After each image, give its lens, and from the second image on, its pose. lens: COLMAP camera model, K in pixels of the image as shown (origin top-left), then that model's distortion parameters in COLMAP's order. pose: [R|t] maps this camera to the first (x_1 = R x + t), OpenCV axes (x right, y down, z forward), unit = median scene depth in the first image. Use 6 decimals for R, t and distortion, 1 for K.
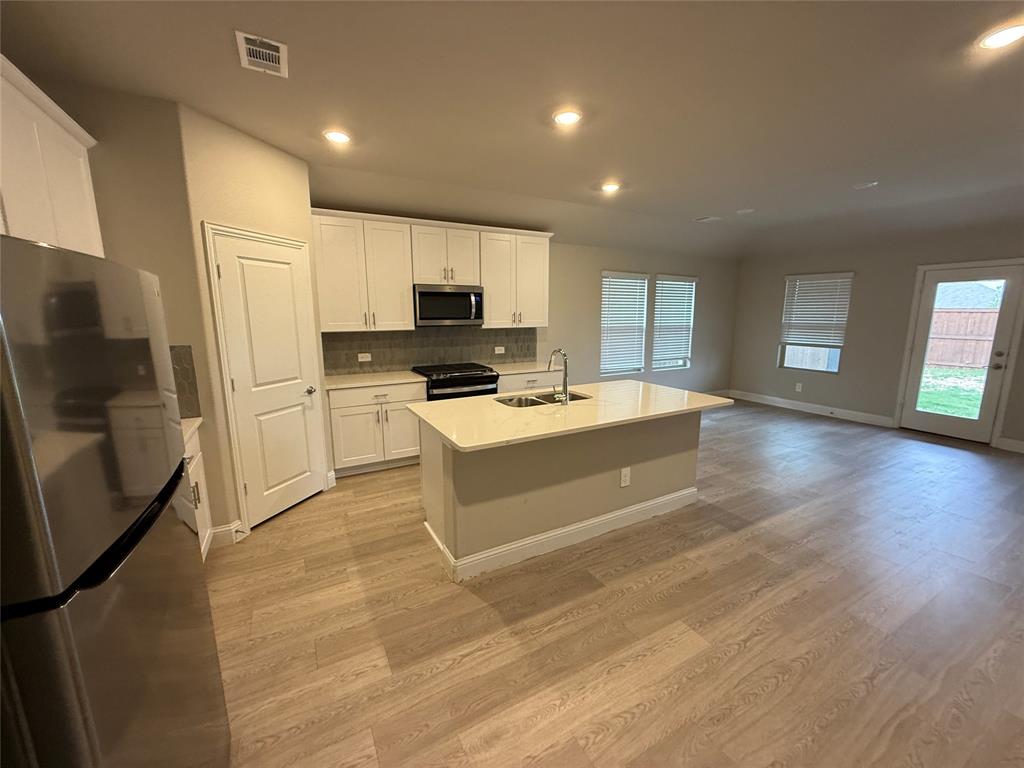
lens RADIAL K [[409.5, 0, 510.3], [0, 409.5, 382.1], [0, 0, 1]] dist [-0.000714, 0.000805]
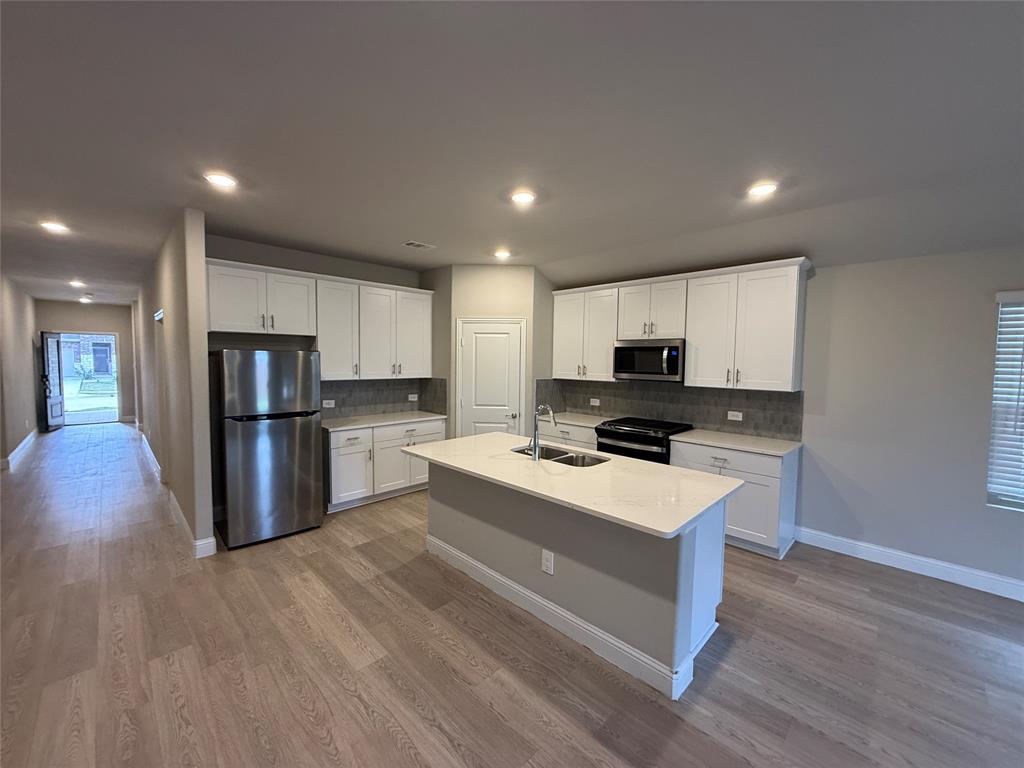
lens RADIAL K [[409.5, 0, 511.5], [0, 409.5, 383.3], [0, 0, 1]] dist [-0.000714, 0.000805]
pose [[0.279155, 0.064620, -0.958069, 0.942931], [-0.175853, 0.984300, 0.015151, -0.119053], [0.944007, 0.164249, 0.286136, 0.560035]]
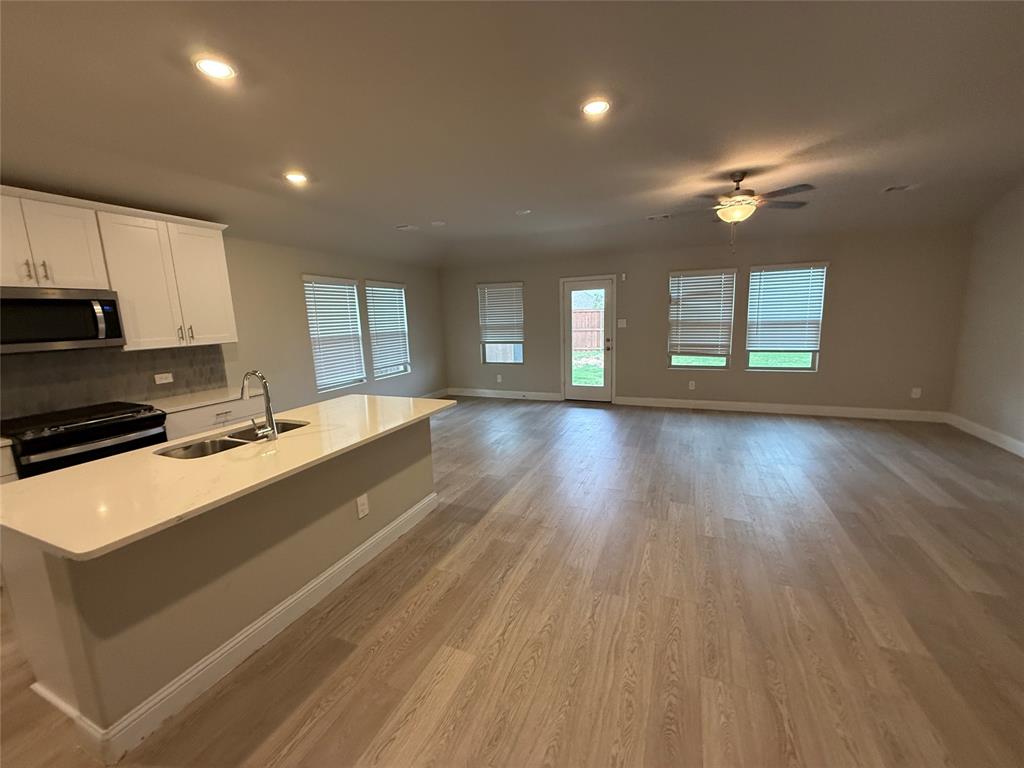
lens RADIAL K [[409.5, 0, 510.6], [0, 409.5, 381.8], [0, 0, 1]] dist [-0.000714, 0.000805]
pose [[0.786611, -0.125686, 0.604521, 0.028120], [0.136908, 0.990196, 0.027726, -0.012813], [-0.602079, 0.060954, 0.796106, 0.078571]]
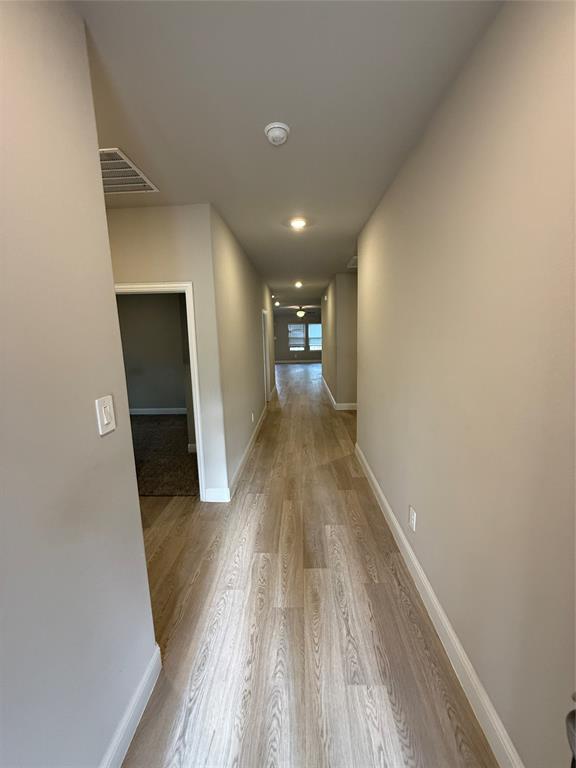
lens RADIAL K [[307.2, 0, 289.3], [0, 307.2, 383.3], [0, 0, 1]] dist [-0.000714, 0.000805]
pose [[0.531918, -0.155957, 0.832310, -2.395858], [0.175503, 0.981856, 0.071817, 0.230229], [-0.828409, 0.107872, 0.549638, -1.496799]]
